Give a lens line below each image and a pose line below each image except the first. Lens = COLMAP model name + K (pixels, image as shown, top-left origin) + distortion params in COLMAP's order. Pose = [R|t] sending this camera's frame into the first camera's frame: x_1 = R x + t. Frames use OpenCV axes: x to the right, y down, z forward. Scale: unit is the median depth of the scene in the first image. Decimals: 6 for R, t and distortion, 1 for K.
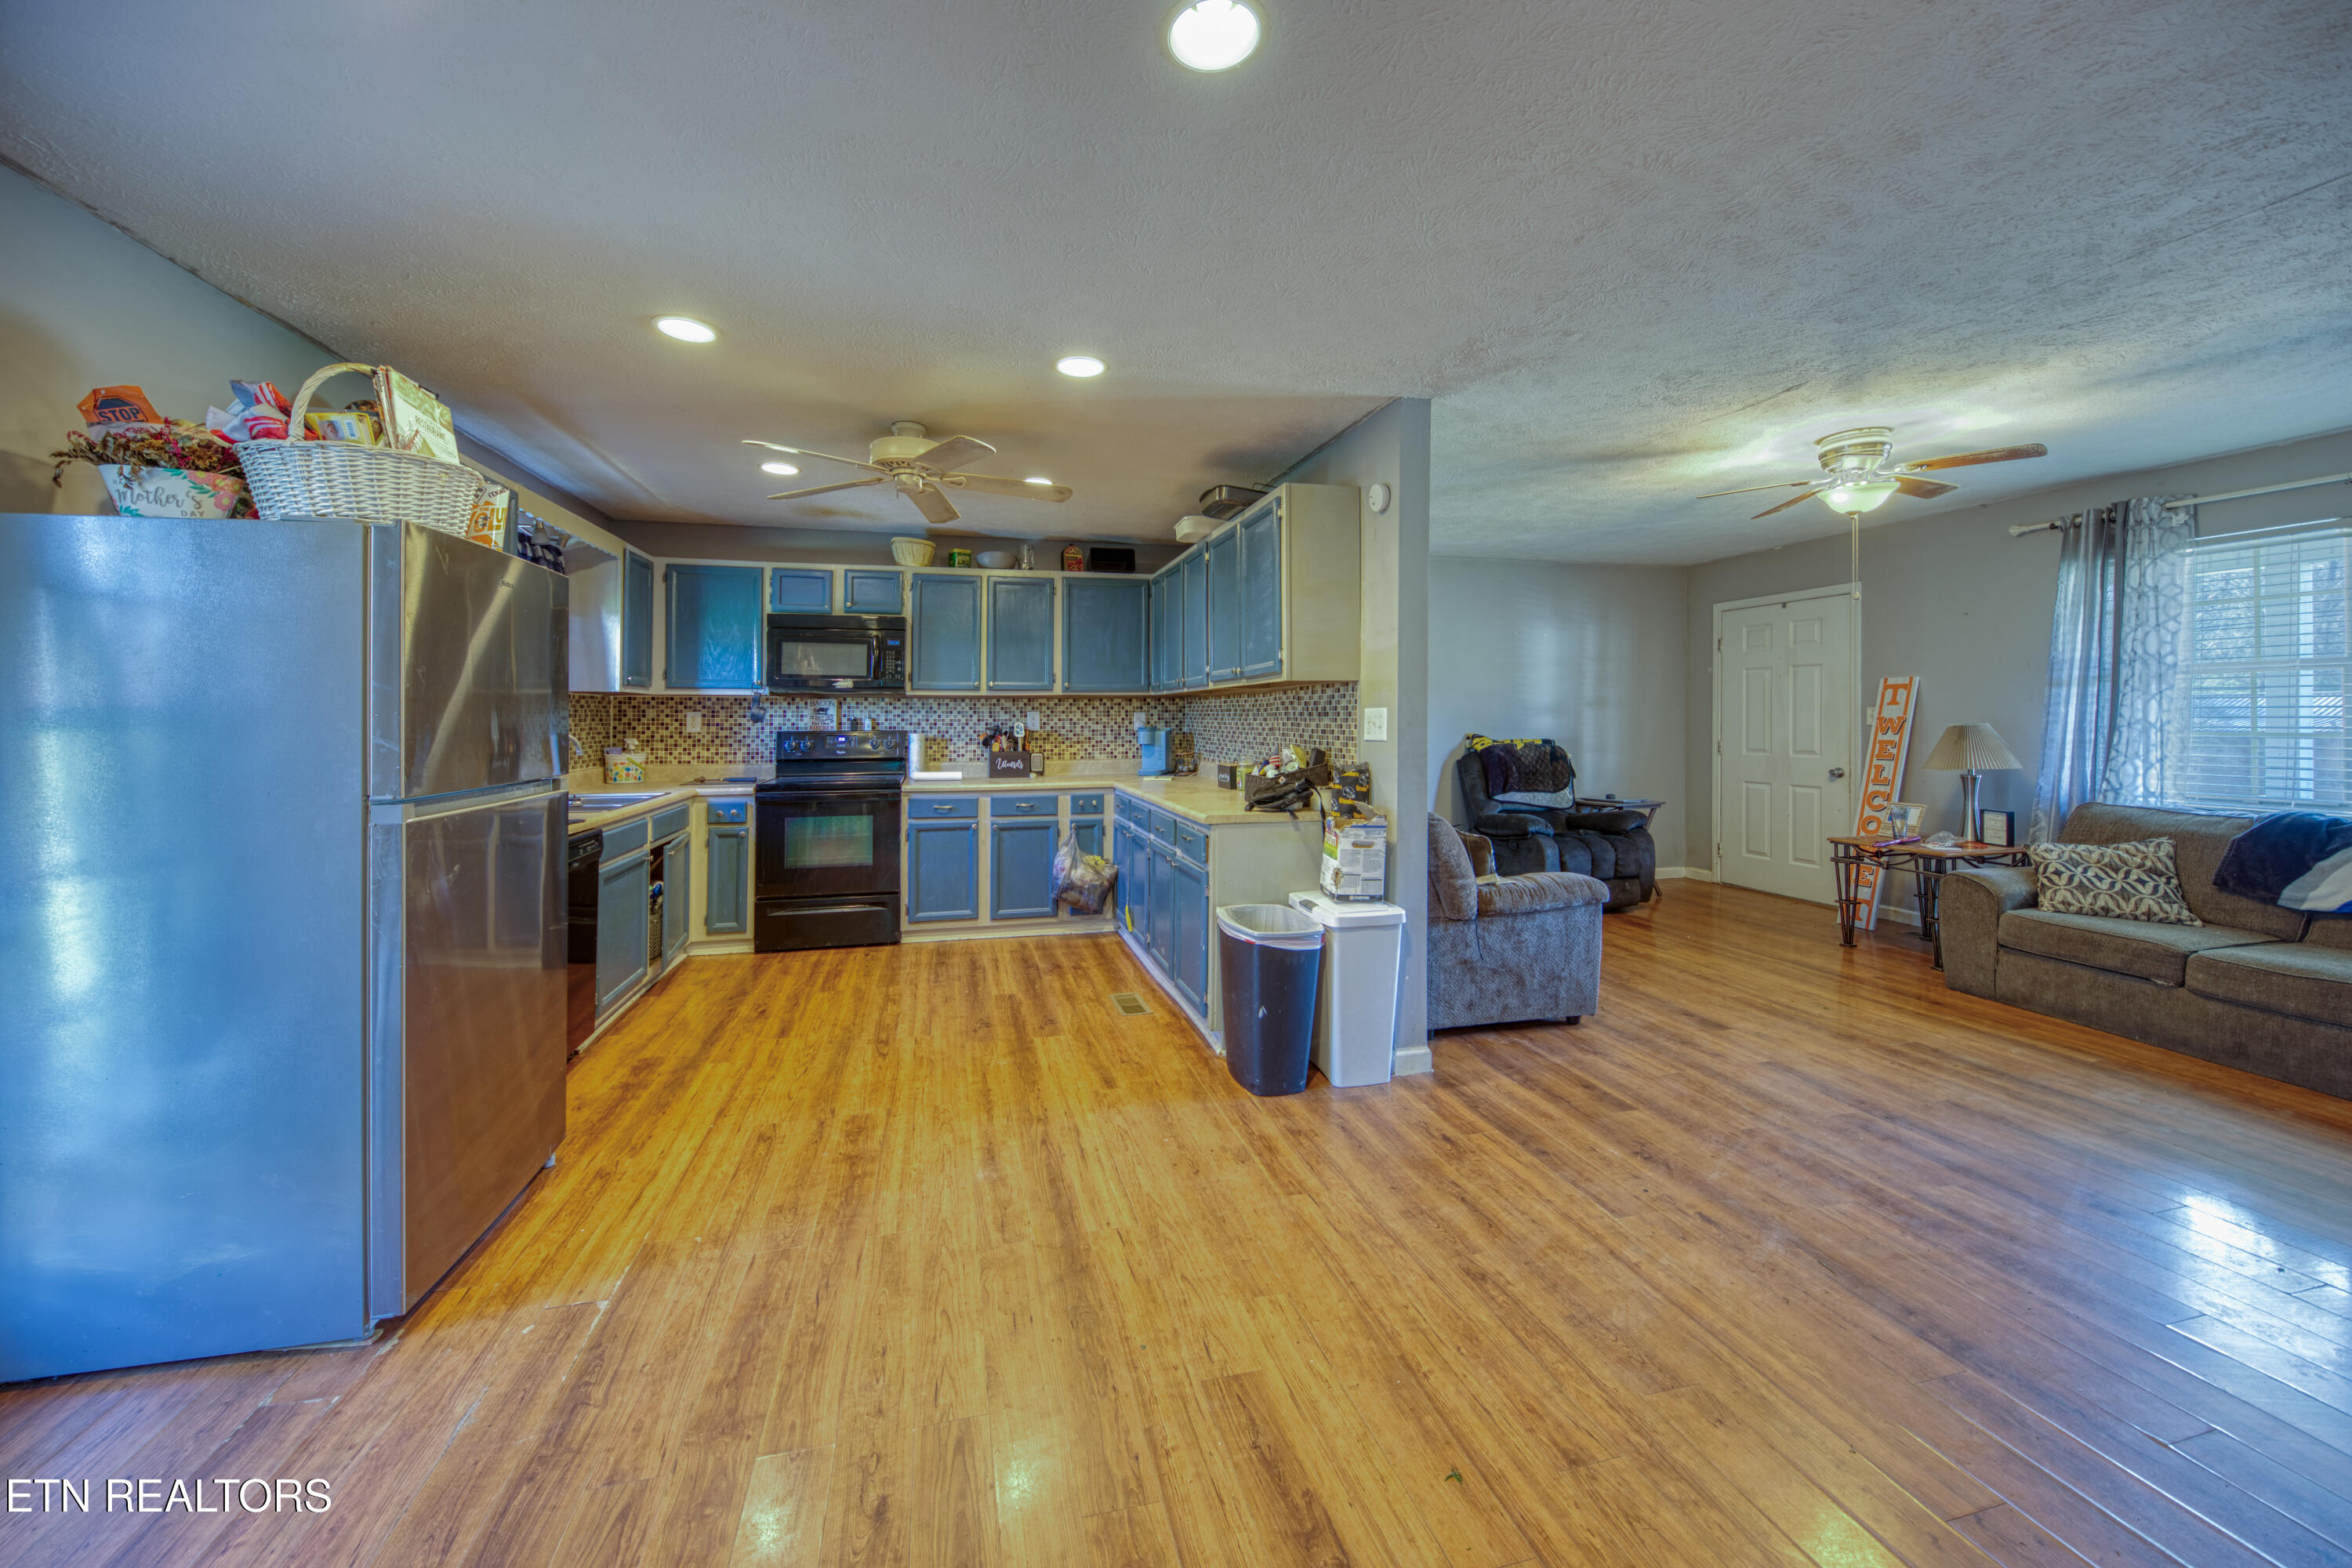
lens RADIAL K [[889.3, 0, 1132.2], [0, 889.3, 768.8], [0, 0, 1]] dist [0.021585, -0.008746]
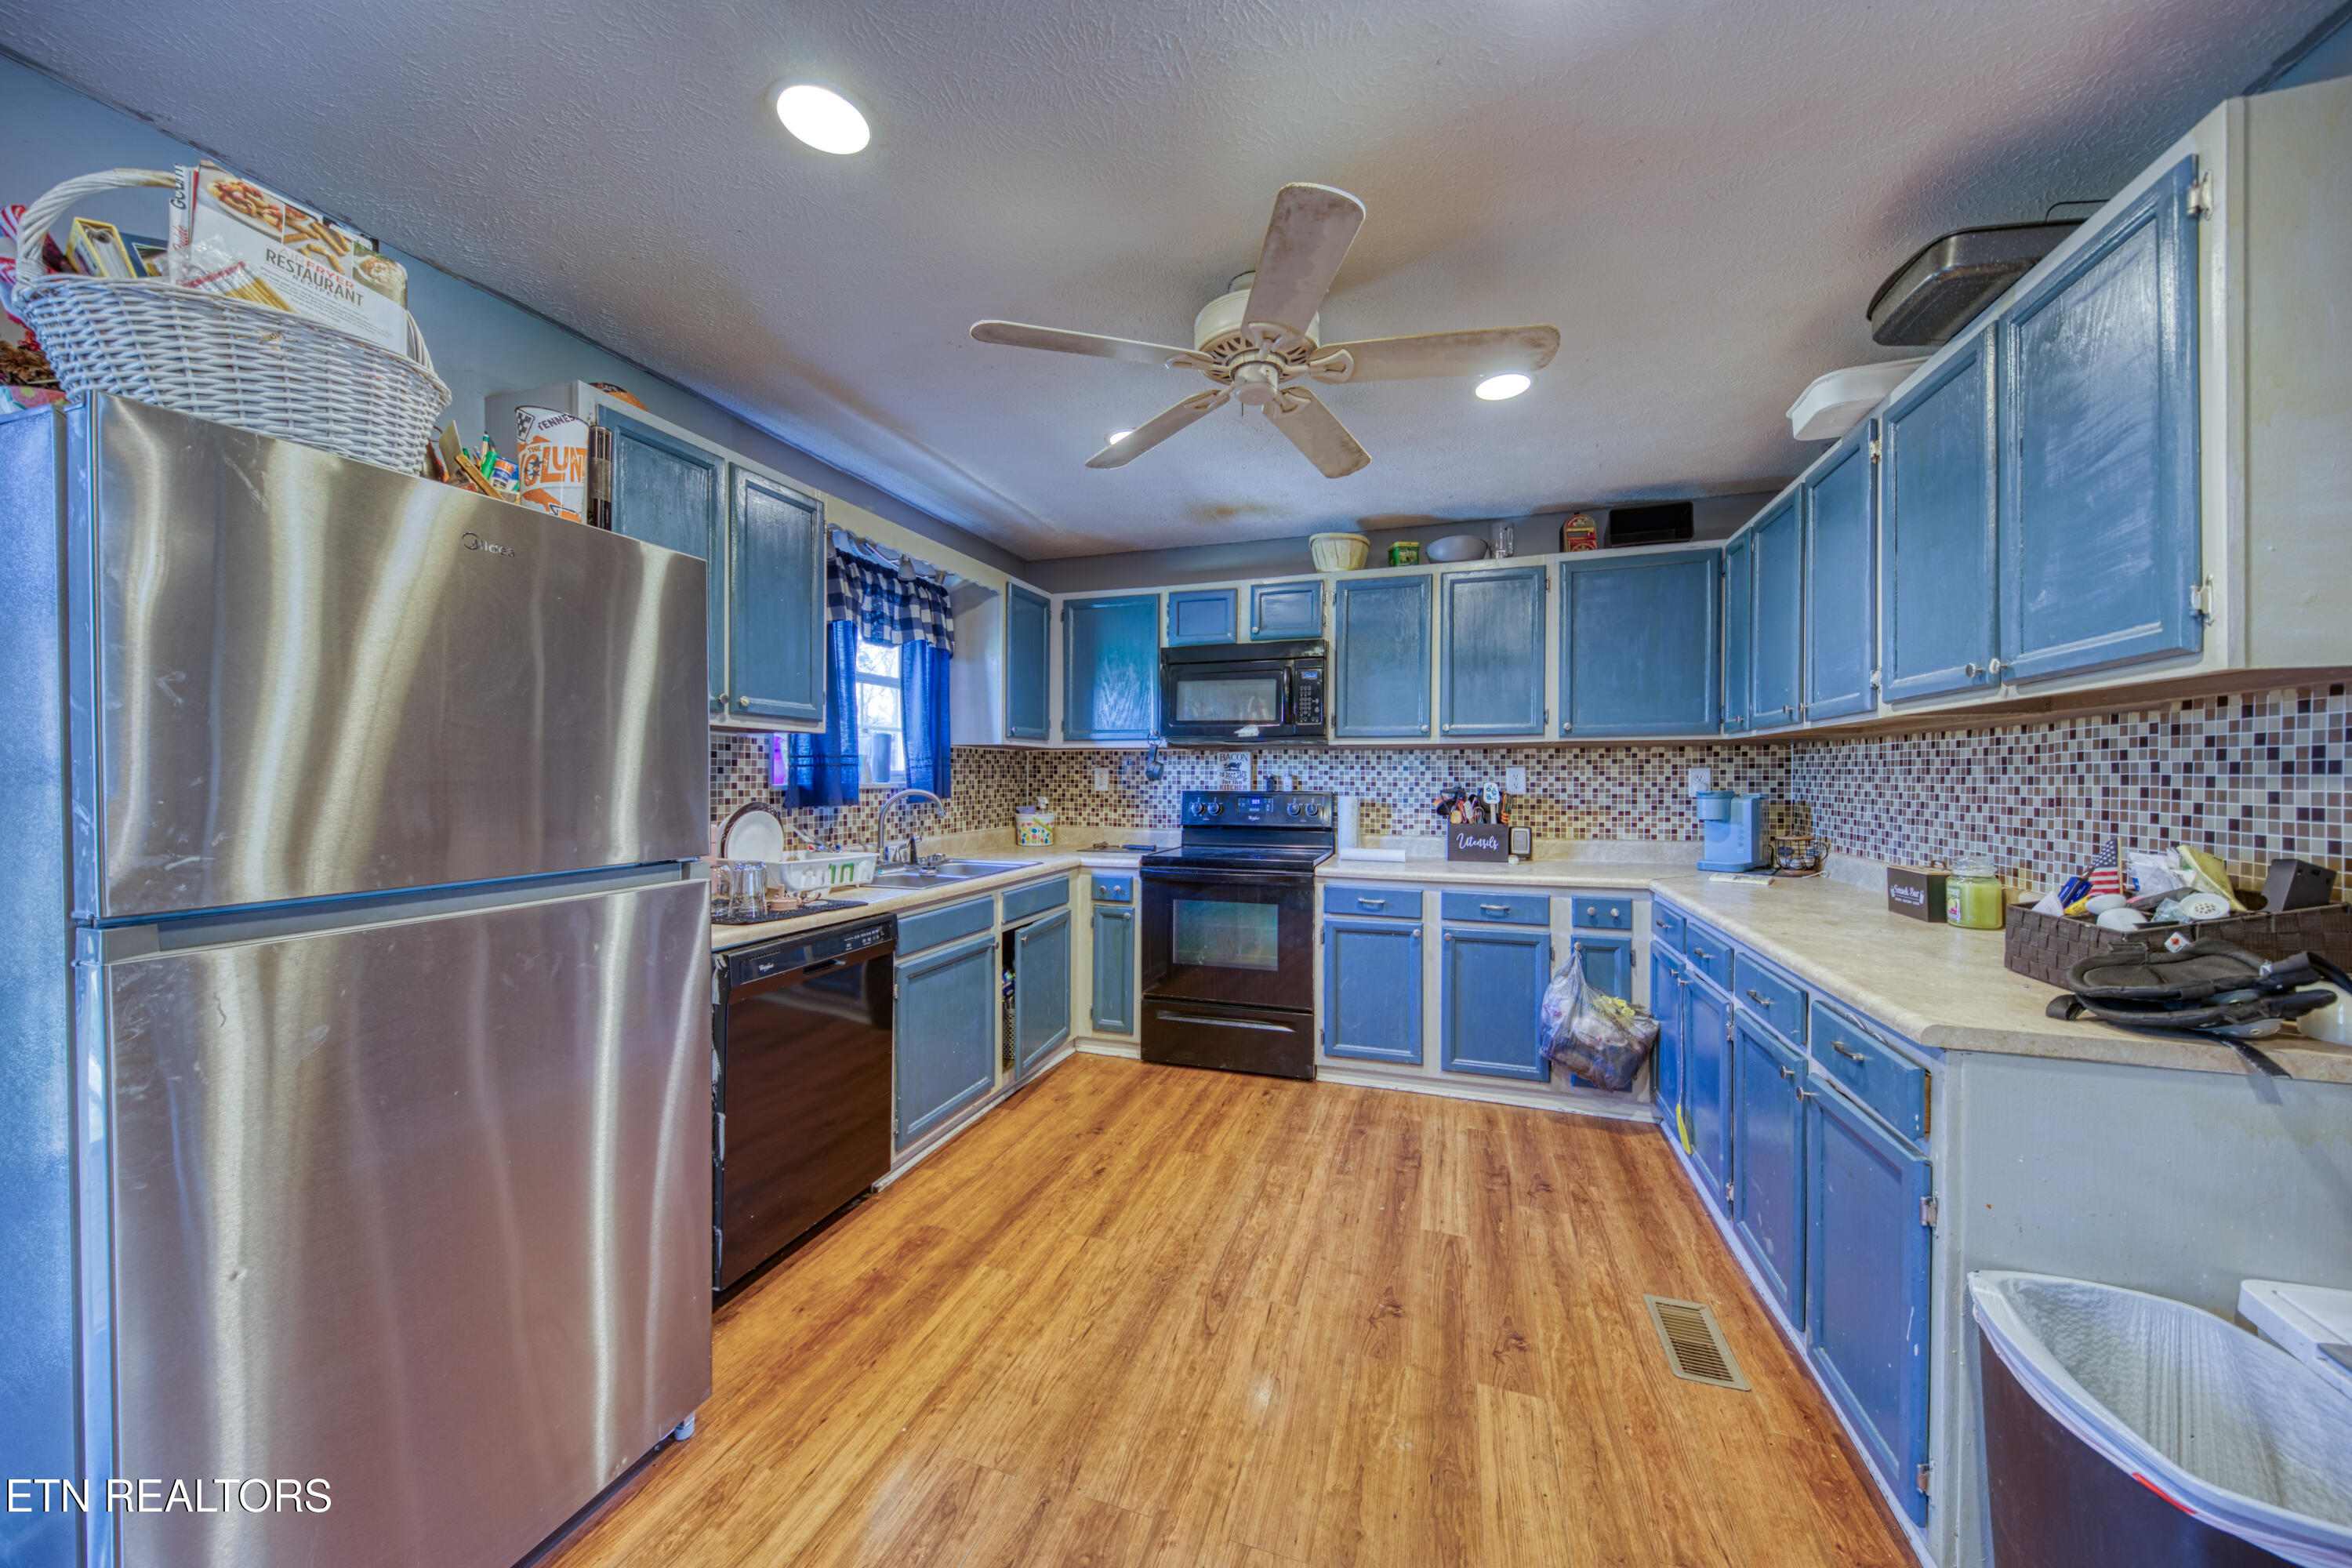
lens RADIAL K [[889.3, 0, 1132.2], [0, 889.3, 768.8], [0, 0, 1]] dist [0.021585, -0.008746]
pose [[0.854842, 0.000032, -0.518888, -0.006491], [-0.034148, 0.997836, -0.056196, -0.015439], [0.517763, 0.065758, 0.852993, 0.285594]]
